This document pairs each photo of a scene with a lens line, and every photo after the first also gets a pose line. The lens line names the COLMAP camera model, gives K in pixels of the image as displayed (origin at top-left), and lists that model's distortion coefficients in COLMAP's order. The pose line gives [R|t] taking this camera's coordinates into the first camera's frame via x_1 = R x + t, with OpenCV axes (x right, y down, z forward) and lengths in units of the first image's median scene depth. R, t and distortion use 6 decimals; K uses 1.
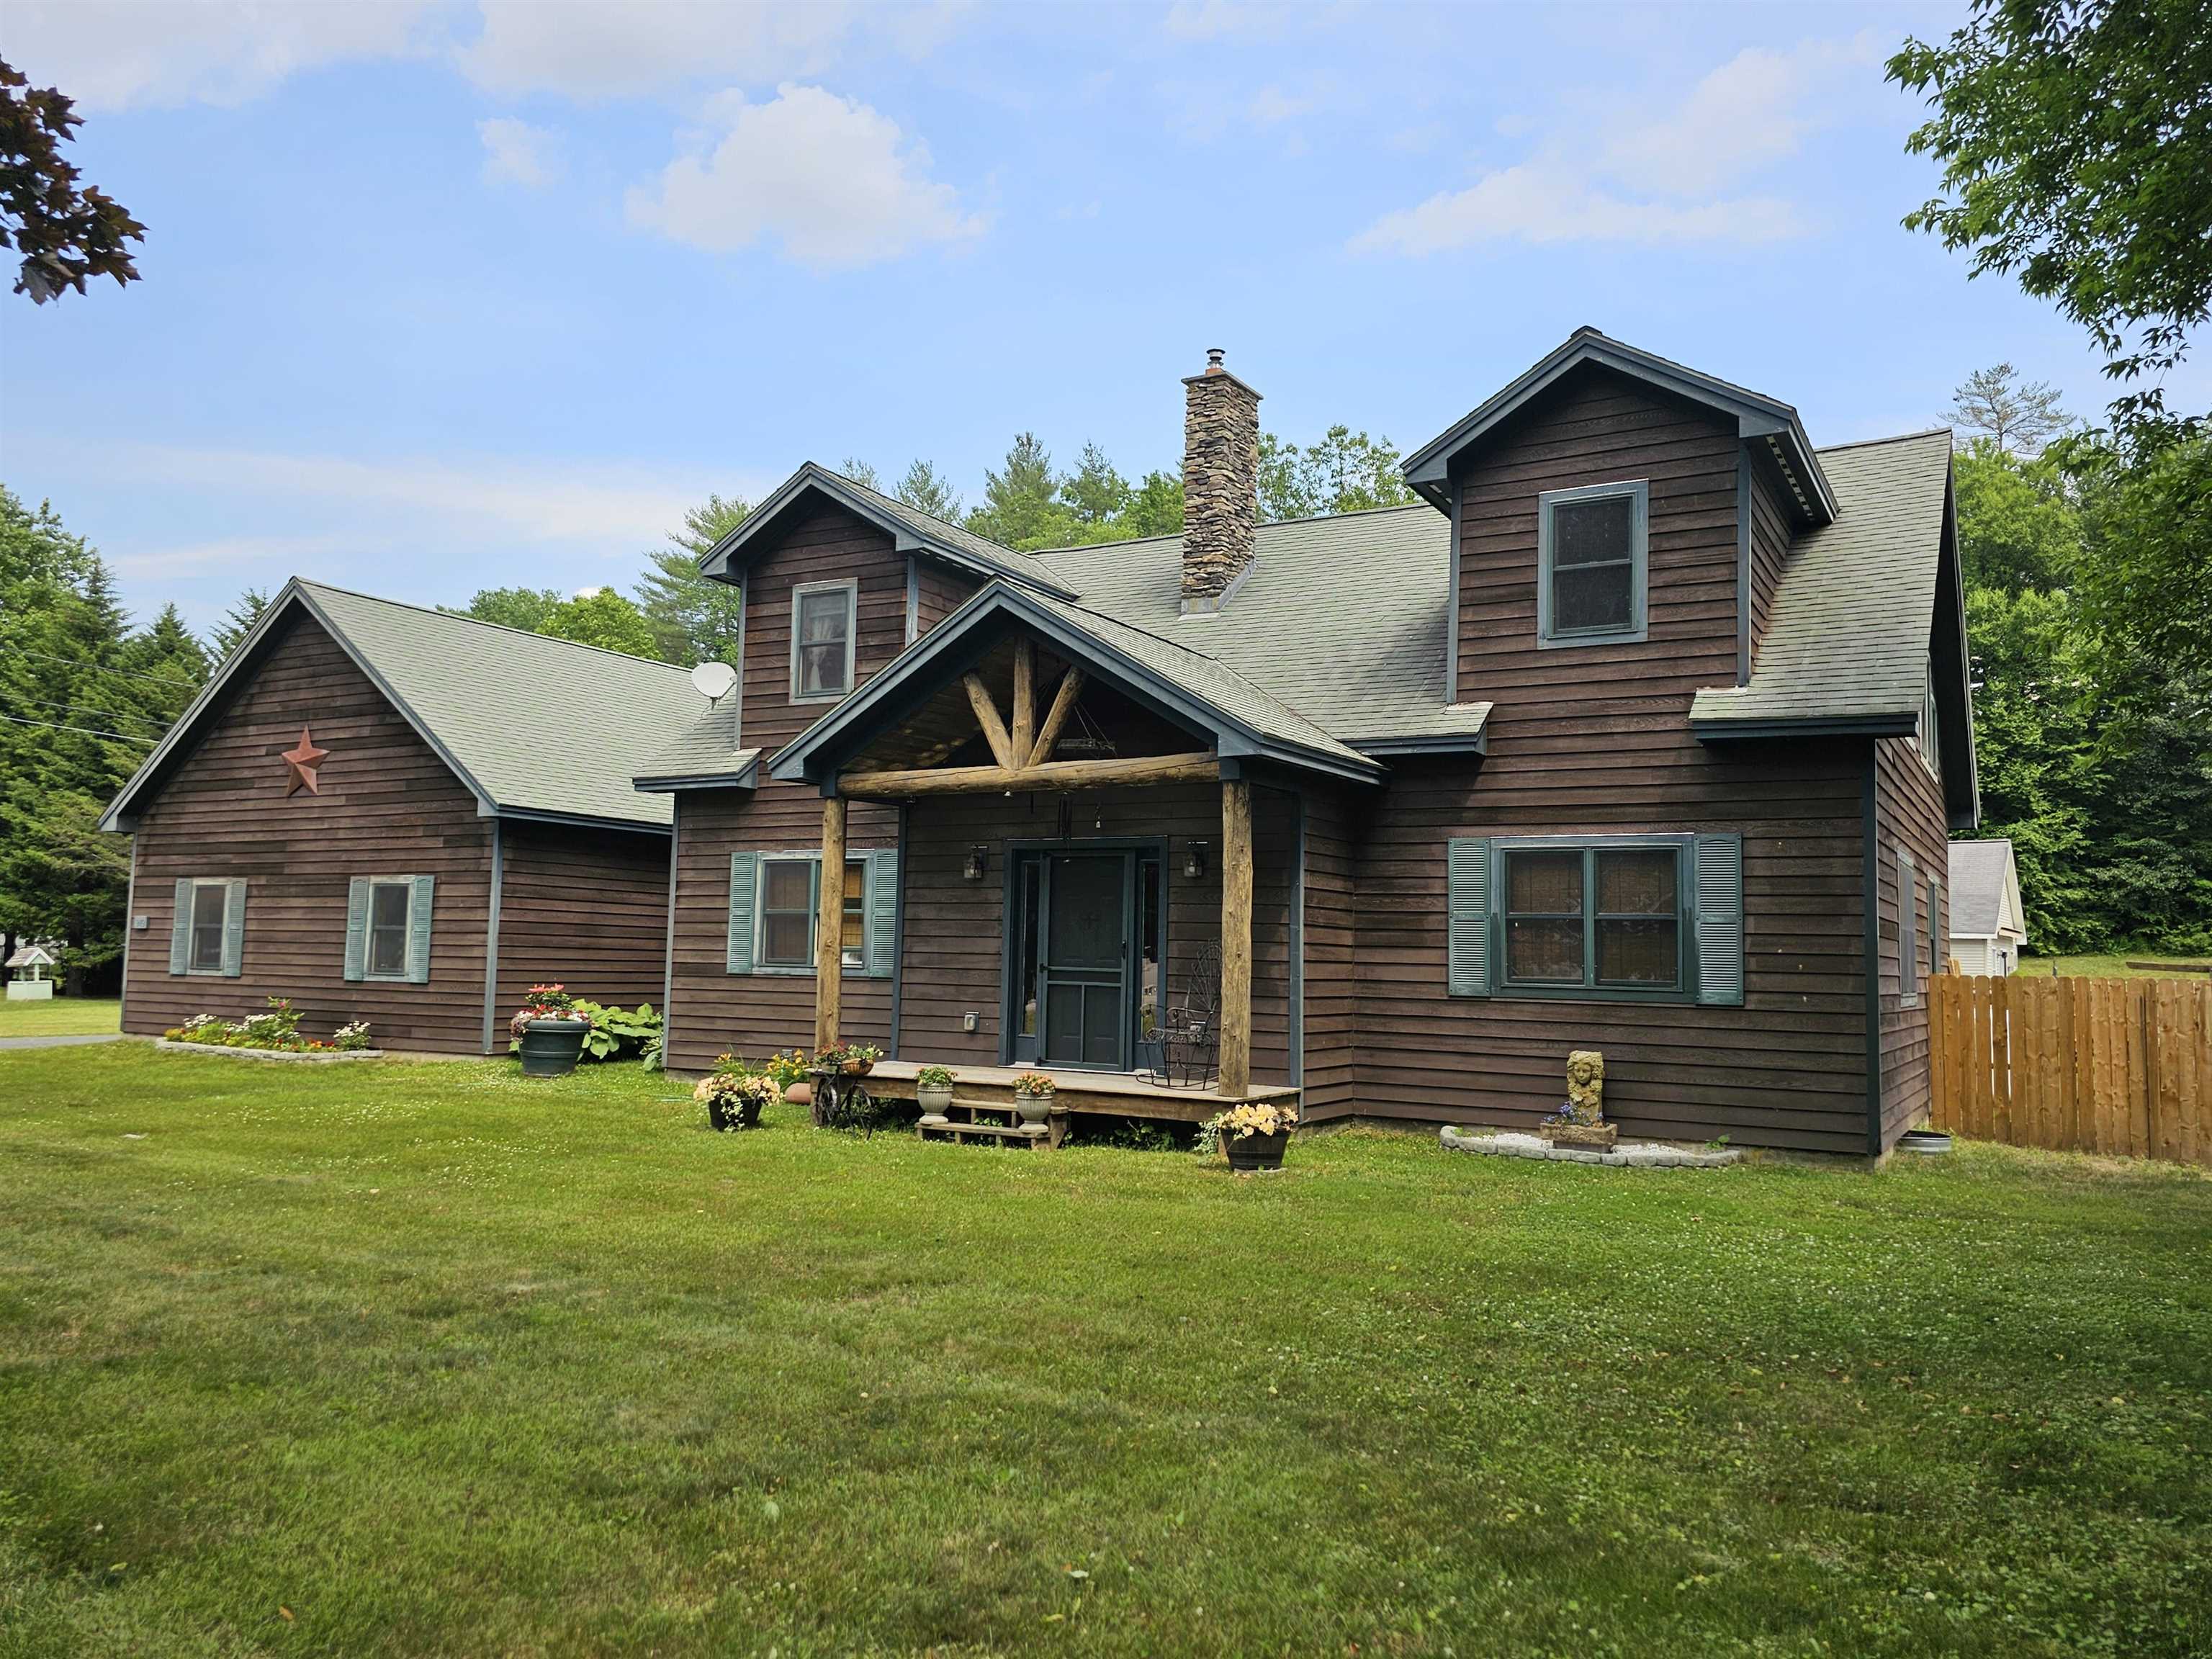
lens RADIAL K [[1637.4, 0, 1110.1], [0, 1637.4, 823.7], [0, 0, 1]] dist [0.038536, 0.000104]
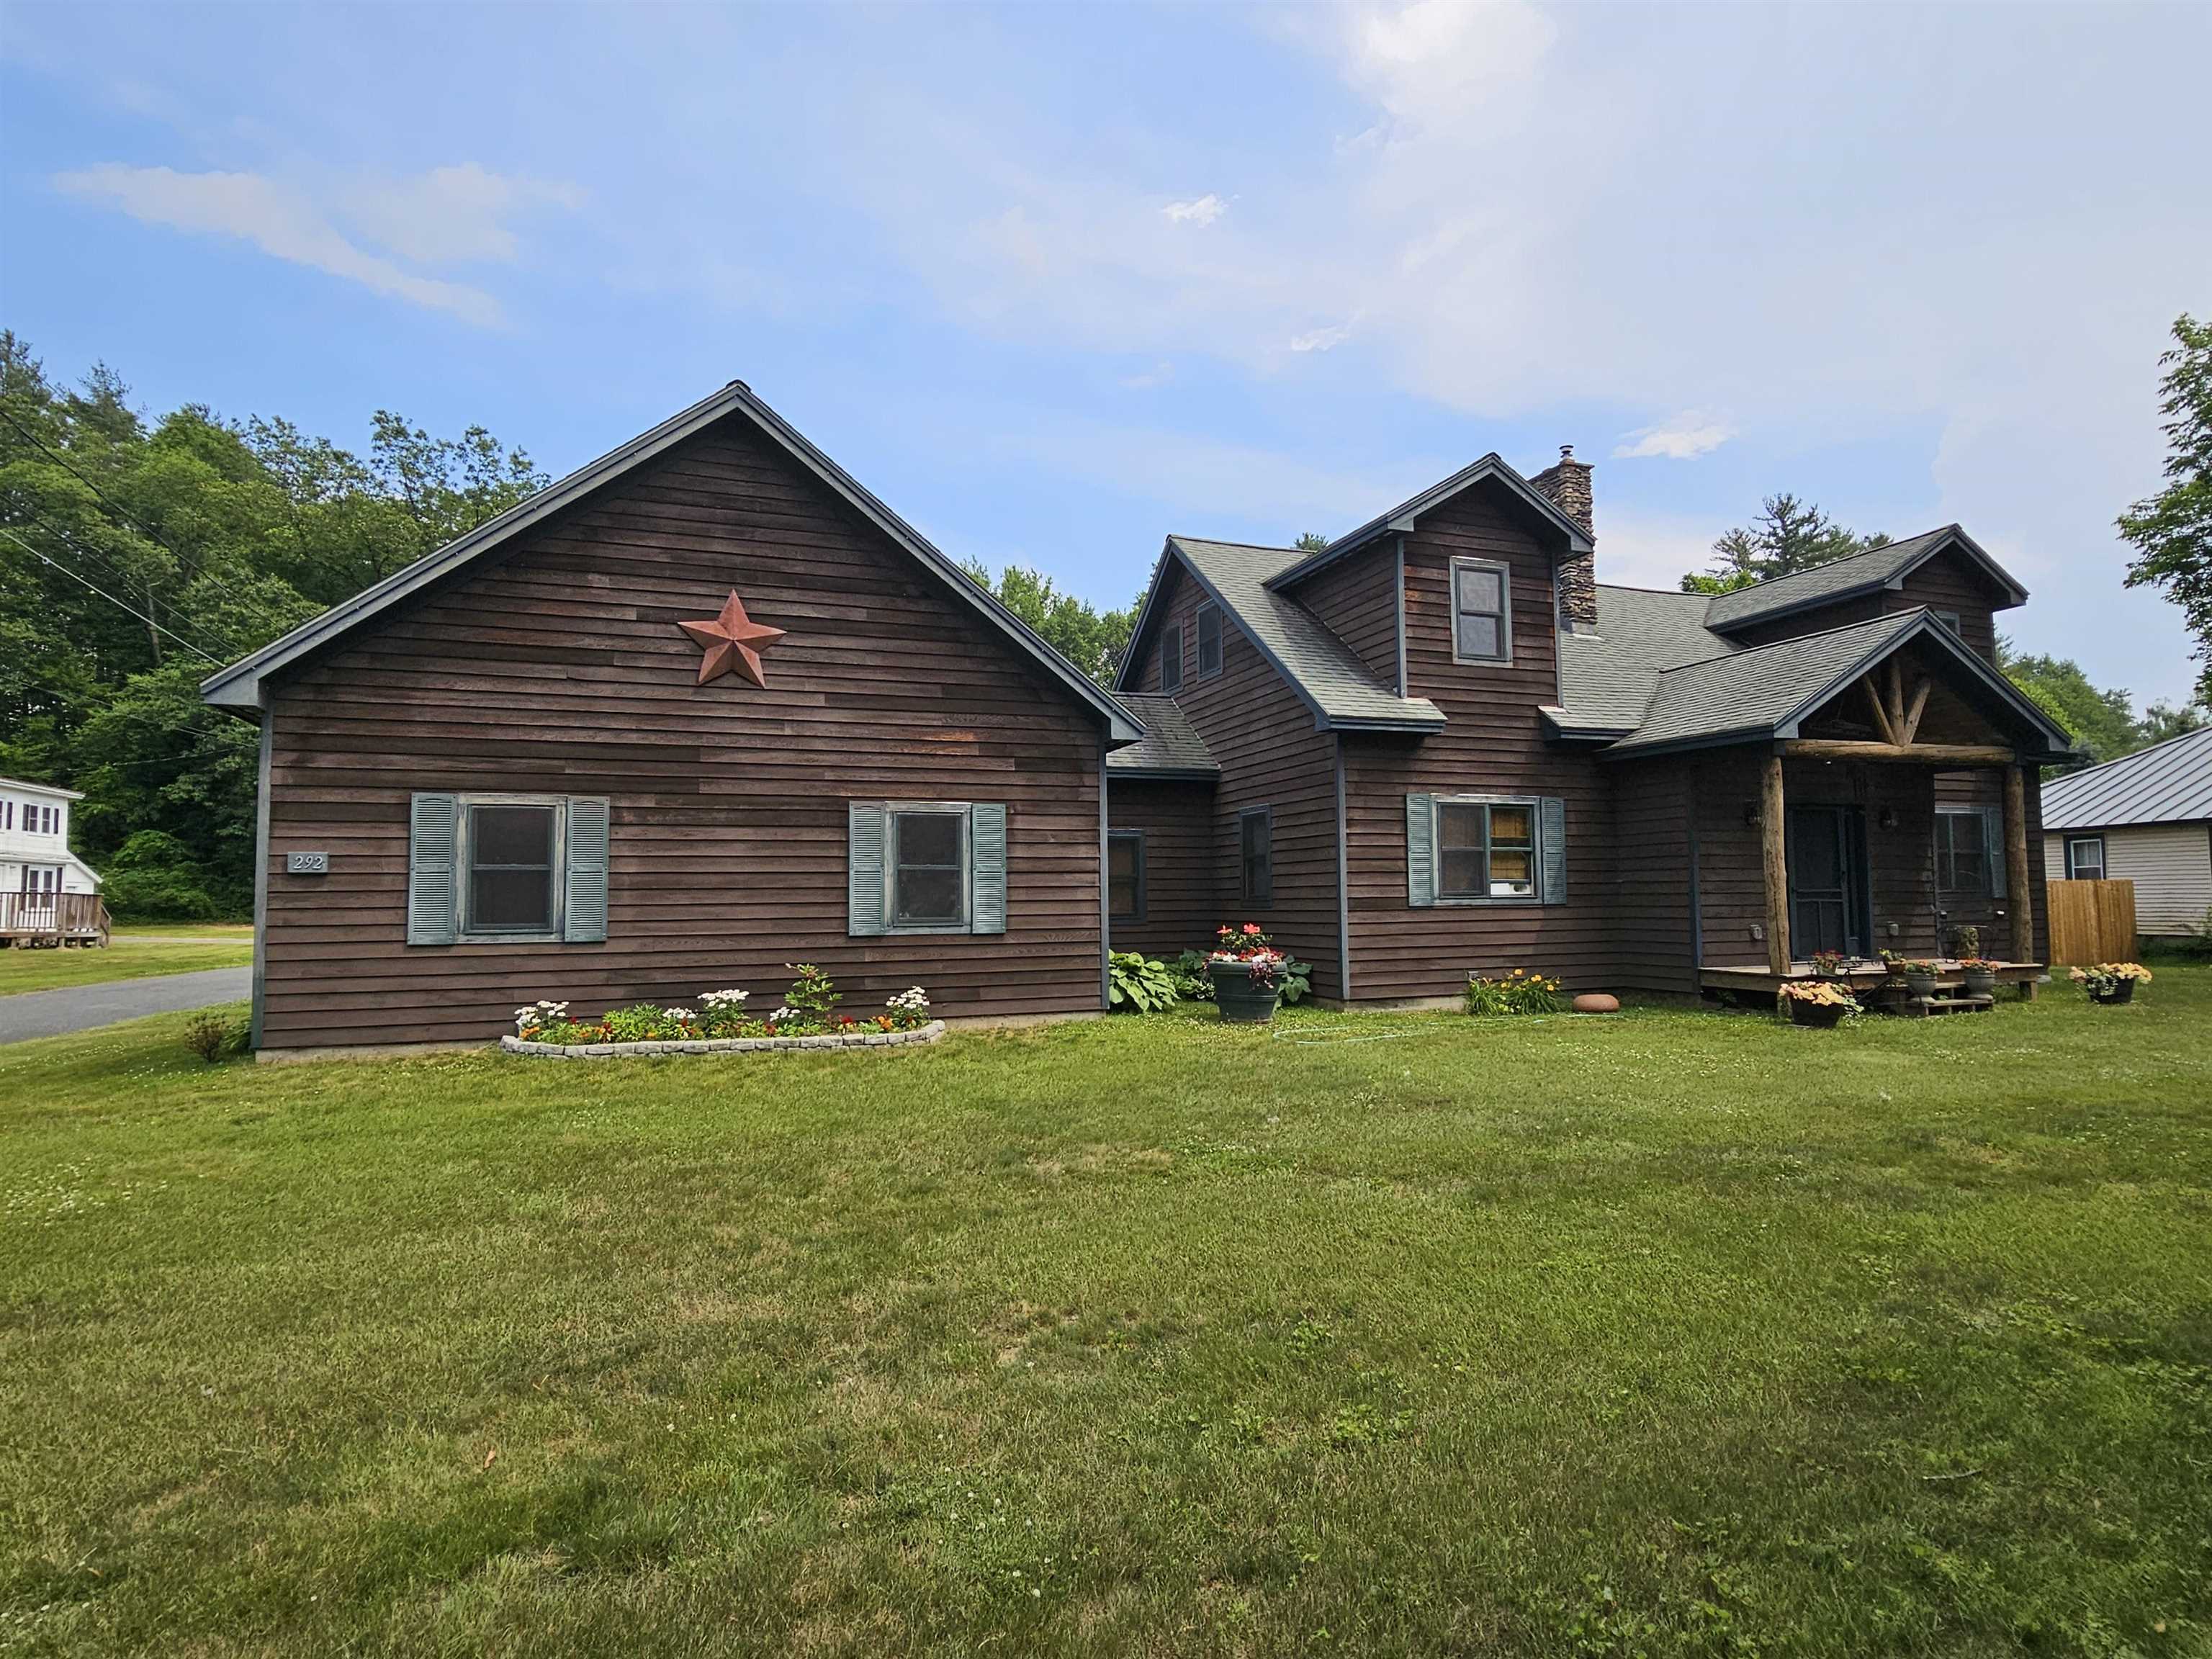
lens RADIAL K [[1236.0, 0, 1107.5], [0, 1236.0, 811.8], [0, 0, 1]] dist [-0.007210, -0.002112]
pose [[0.627594, 0.022923, 0.778203, -0.855000], [-0.045078, 0.998959, 0.006929, 0.028369], [-0.777235, -0.039428, 0.627974, 0.561424]]
